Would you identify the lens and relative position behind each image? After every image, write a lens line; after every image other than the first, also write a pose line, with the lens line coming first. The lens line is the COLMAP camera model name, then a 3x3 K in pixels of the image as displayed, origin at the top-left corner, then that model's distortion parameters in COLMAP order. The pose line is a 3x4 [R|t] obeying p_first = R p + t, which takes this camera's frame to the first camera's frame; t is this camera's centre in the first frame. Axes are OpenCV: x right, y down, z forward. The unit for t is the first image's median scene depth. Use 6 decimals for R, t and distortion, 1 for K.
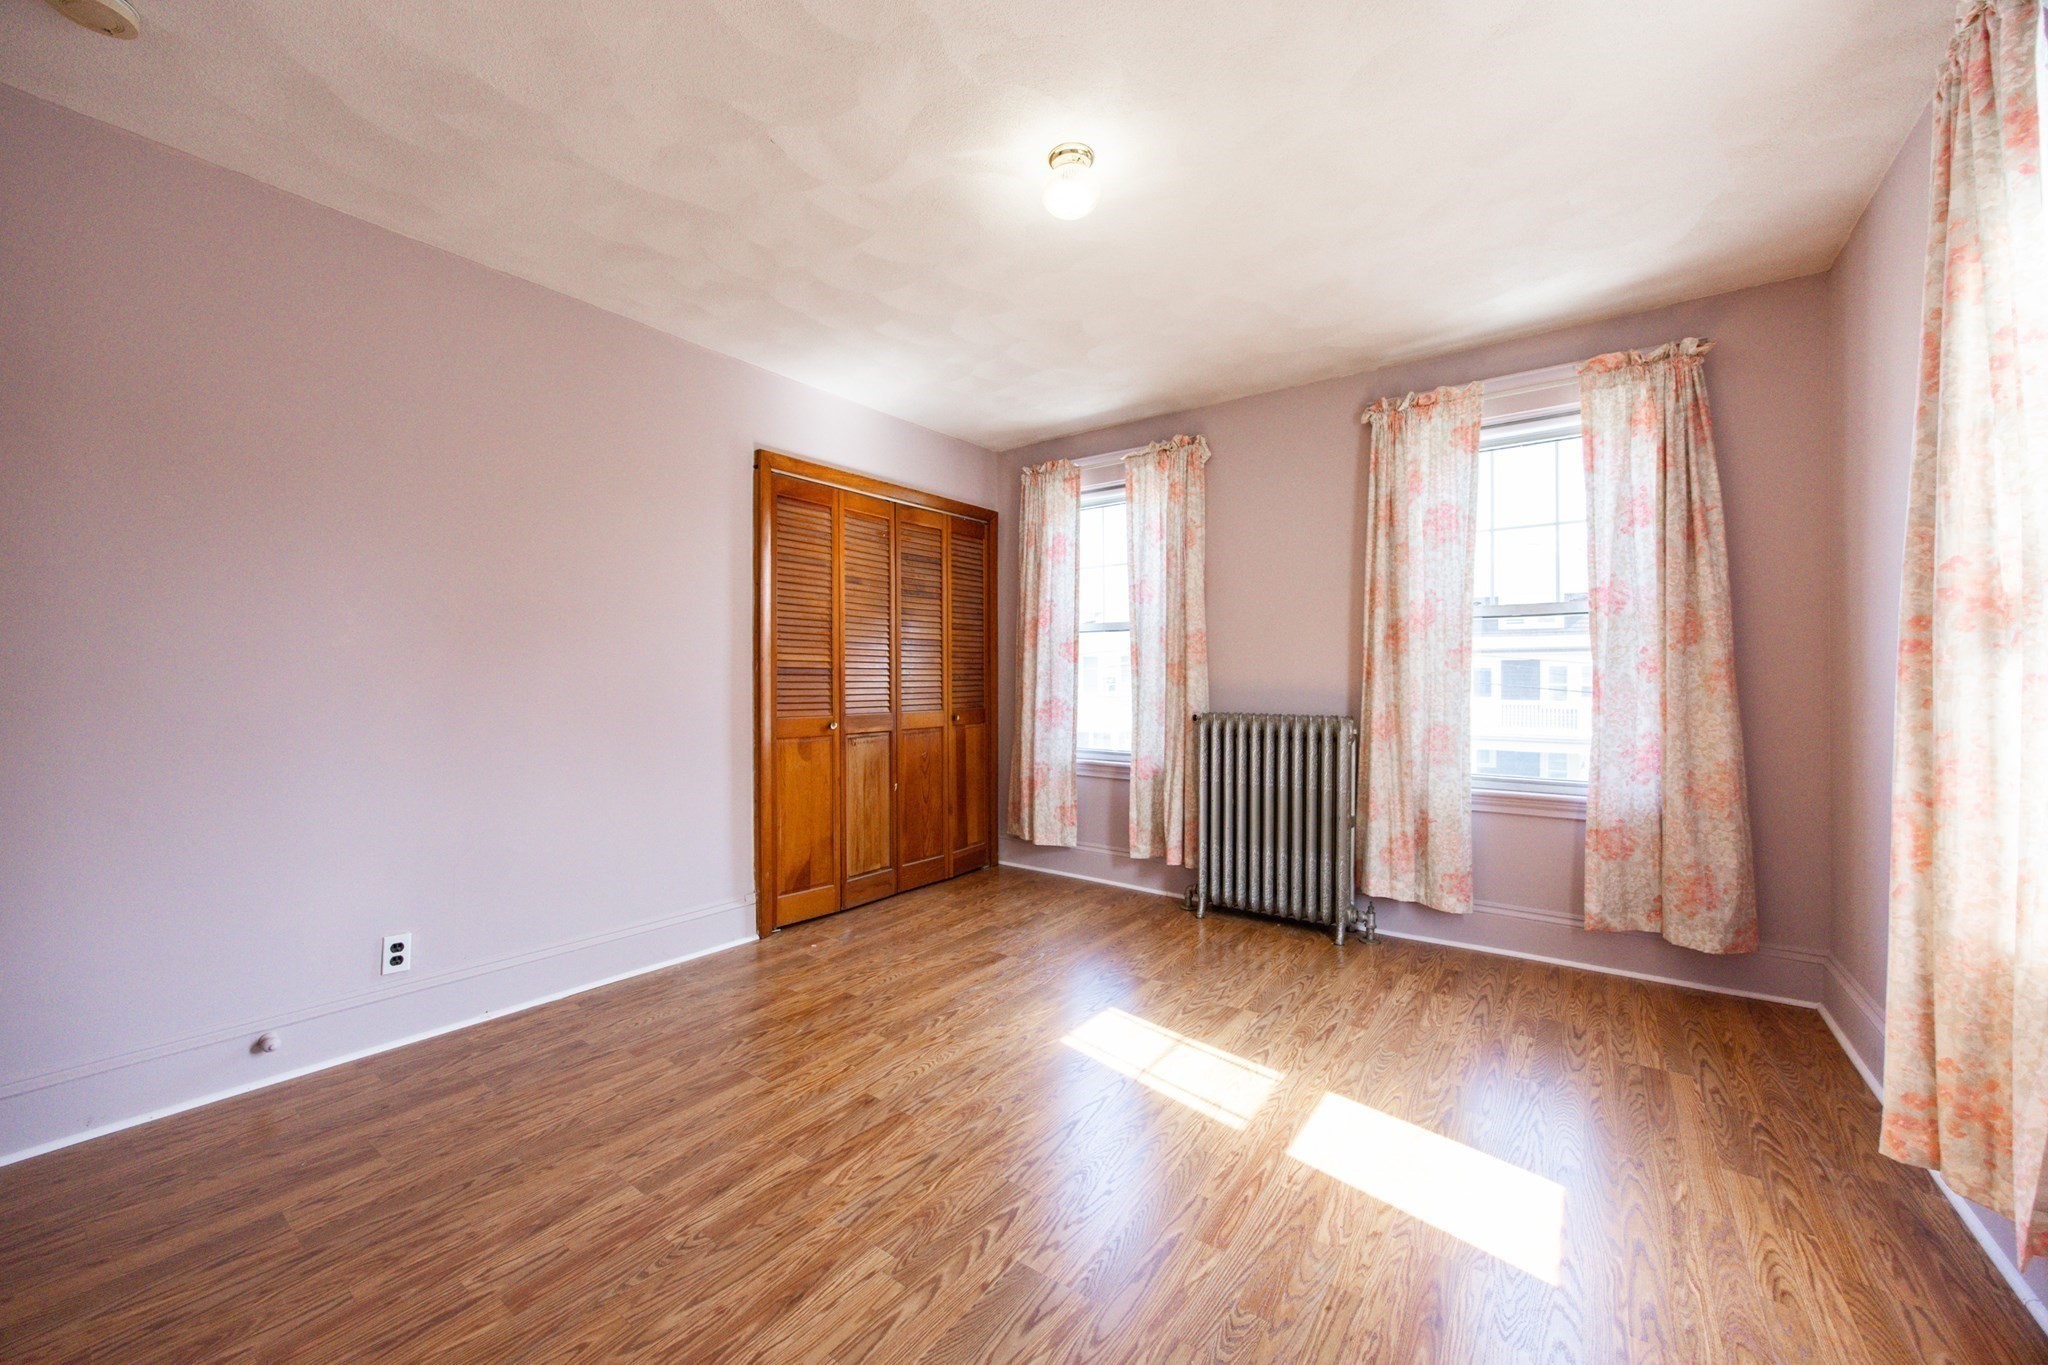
lens RADIAL K [[776.5, 0, 1024.0], [0, 776.5, 682.5], [0, 0, 1]] dist [-0.005977, 0.000113]
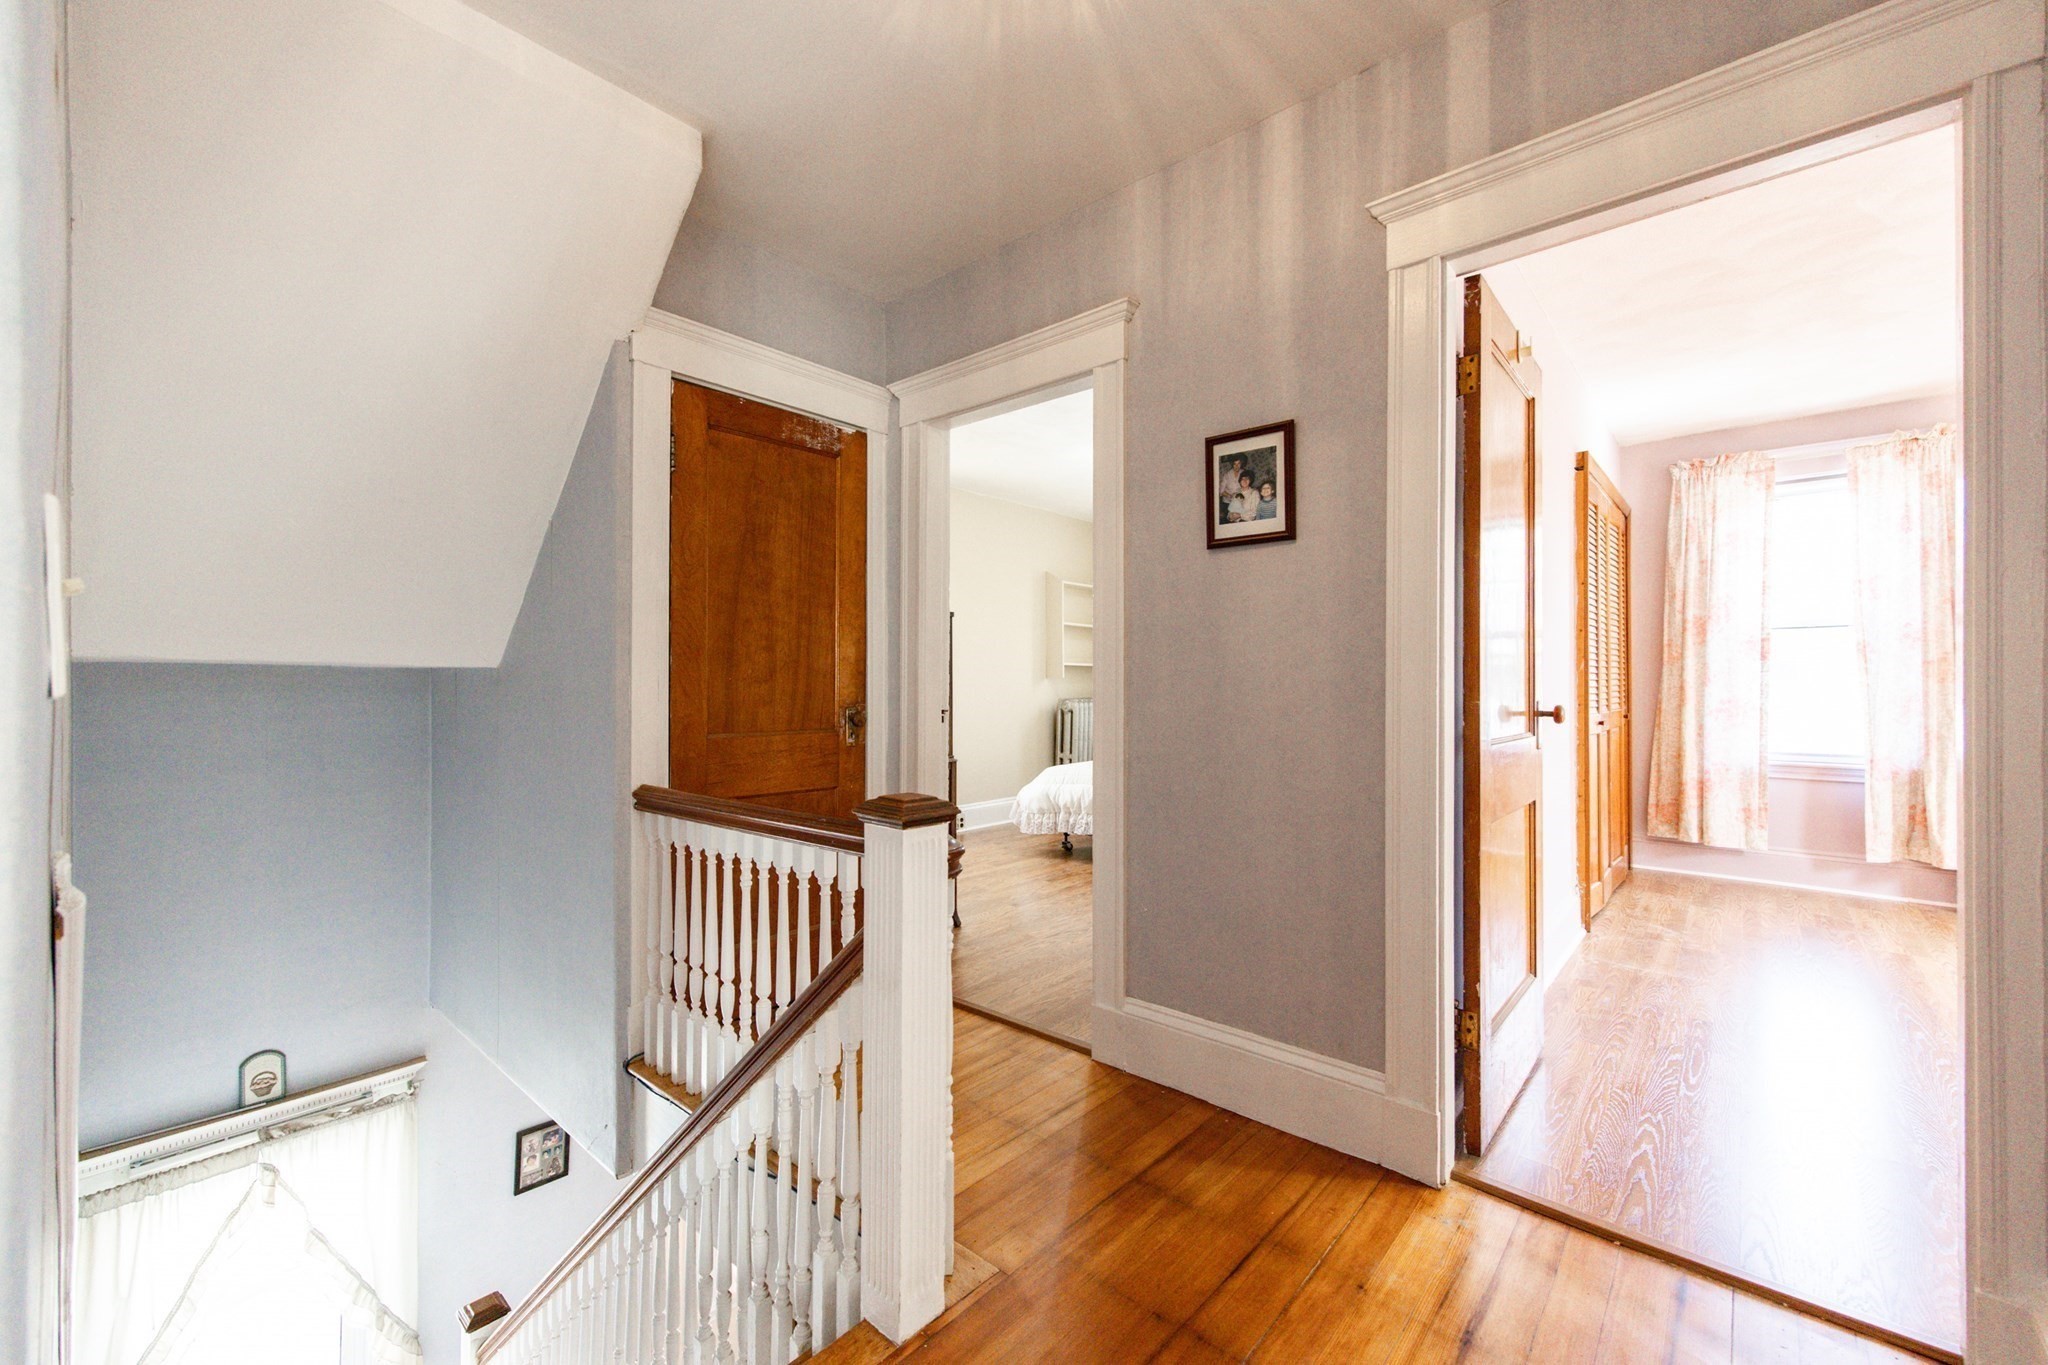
lens RADIAL K [[808.0, 0, 1016.5], [0, 808.0, 683.6], [0, 0, 1]] dist [0.000718, 0.000095]
pose [[0.995499, -0.002100, -0.094749, -1.012864], [0.001681, 0.999988, -0.004503, 0.008187], [0.094757, 0.004324, 0.995491, -0.128572]]
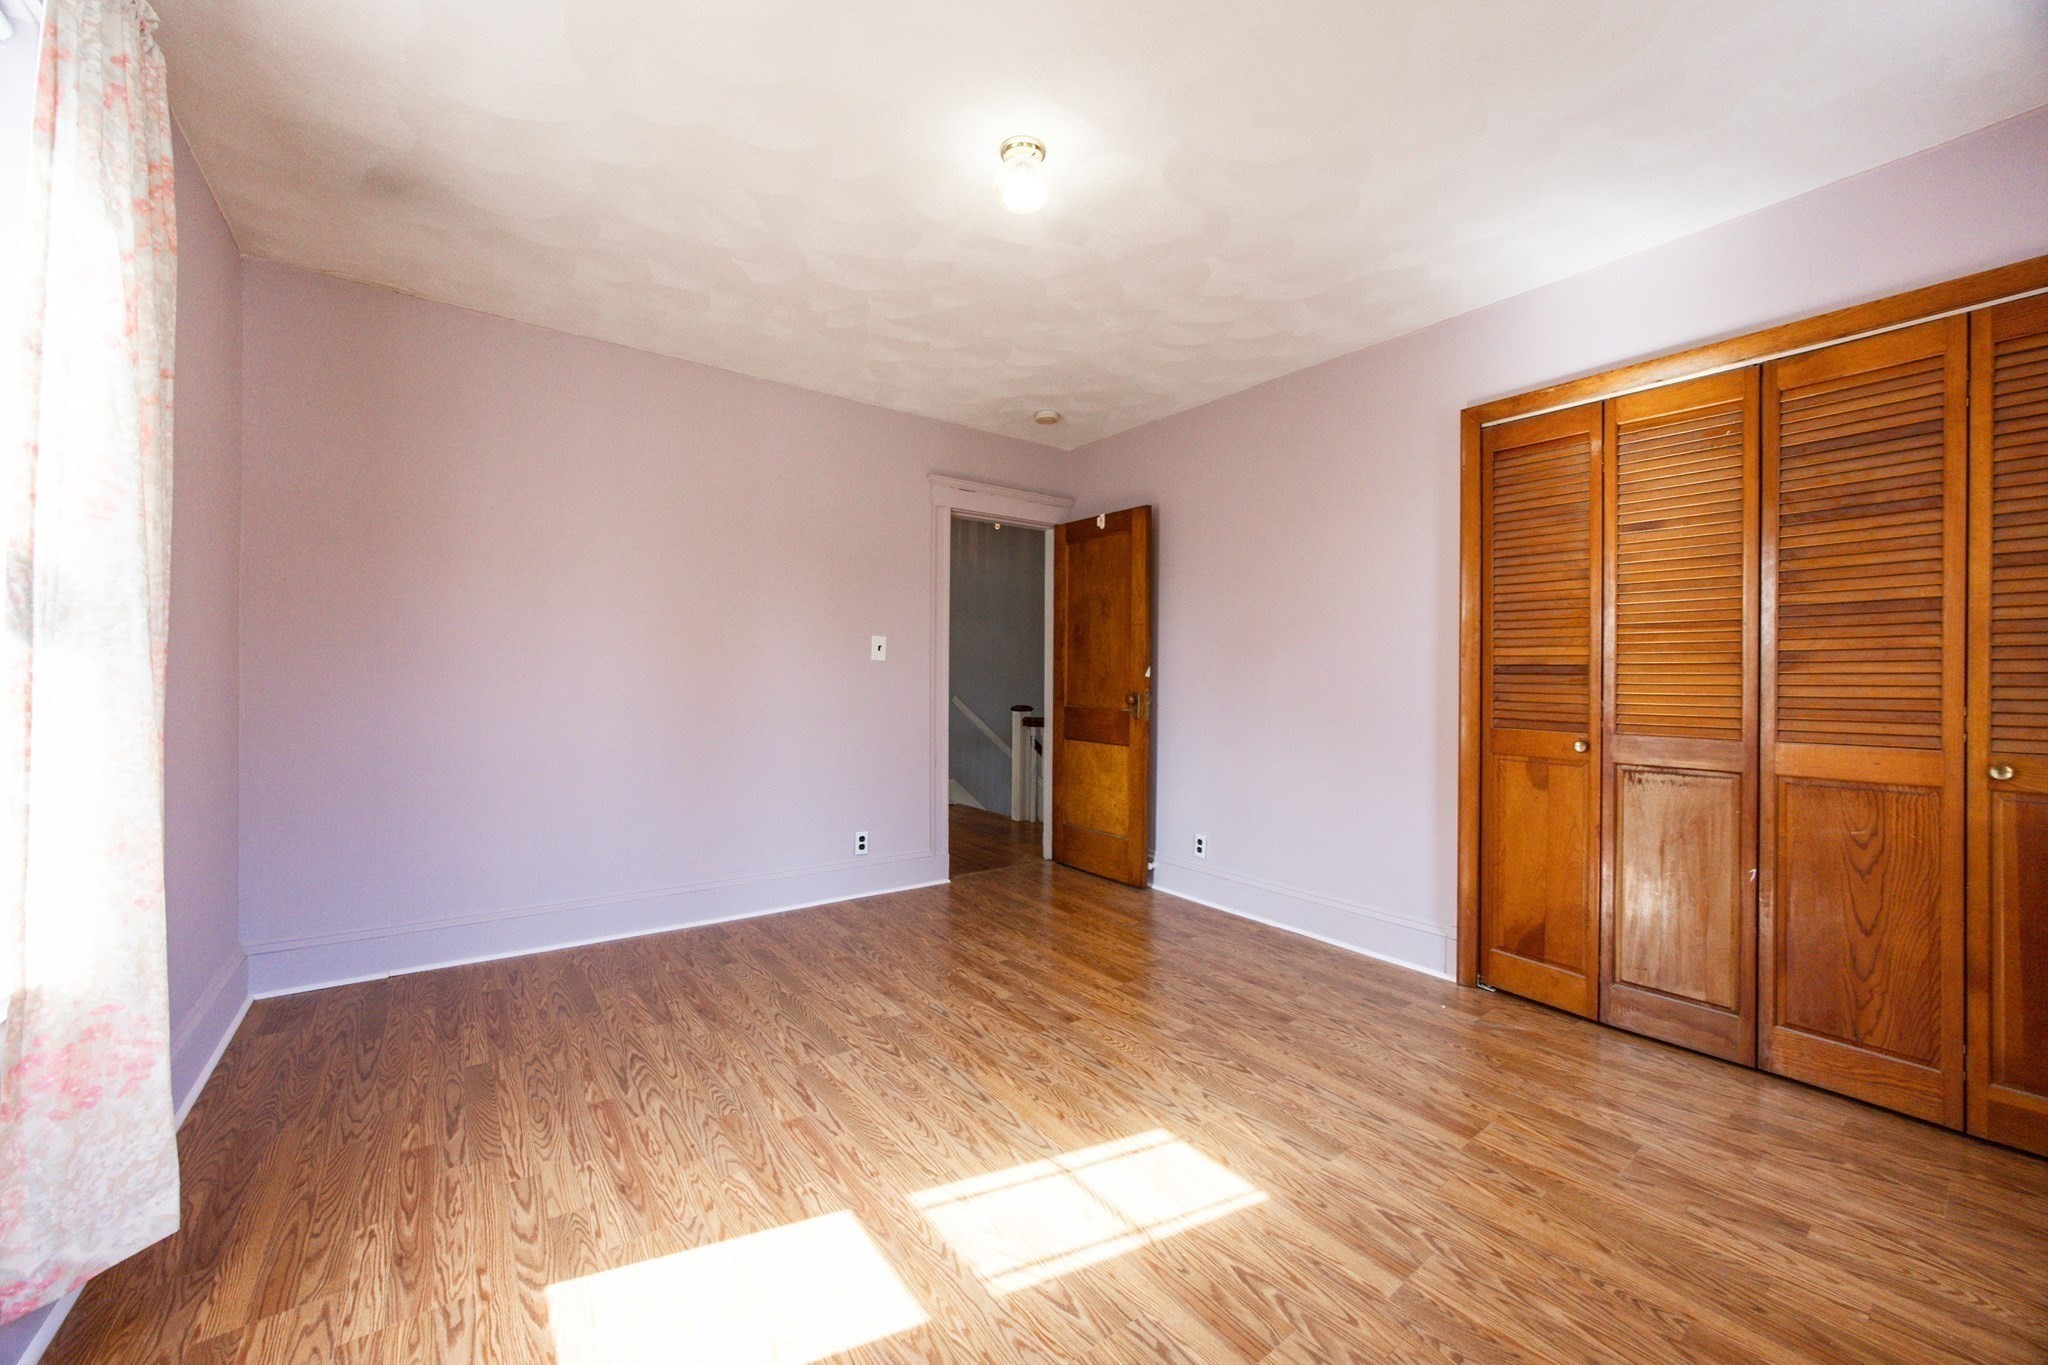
lens RADIAL K [[776.5, 0, 1024.0], [0, 776.5, 682.5], [0, 0, 1]] dist [-0.005977, 0.000113]
pose [[-0.289456, 0.004772, -0.957179, 0.628984], [-0.008788, 0.999932, 0.007642, -0.003829], [0.957151, 0.010624, -0.289395, 0.804676]]
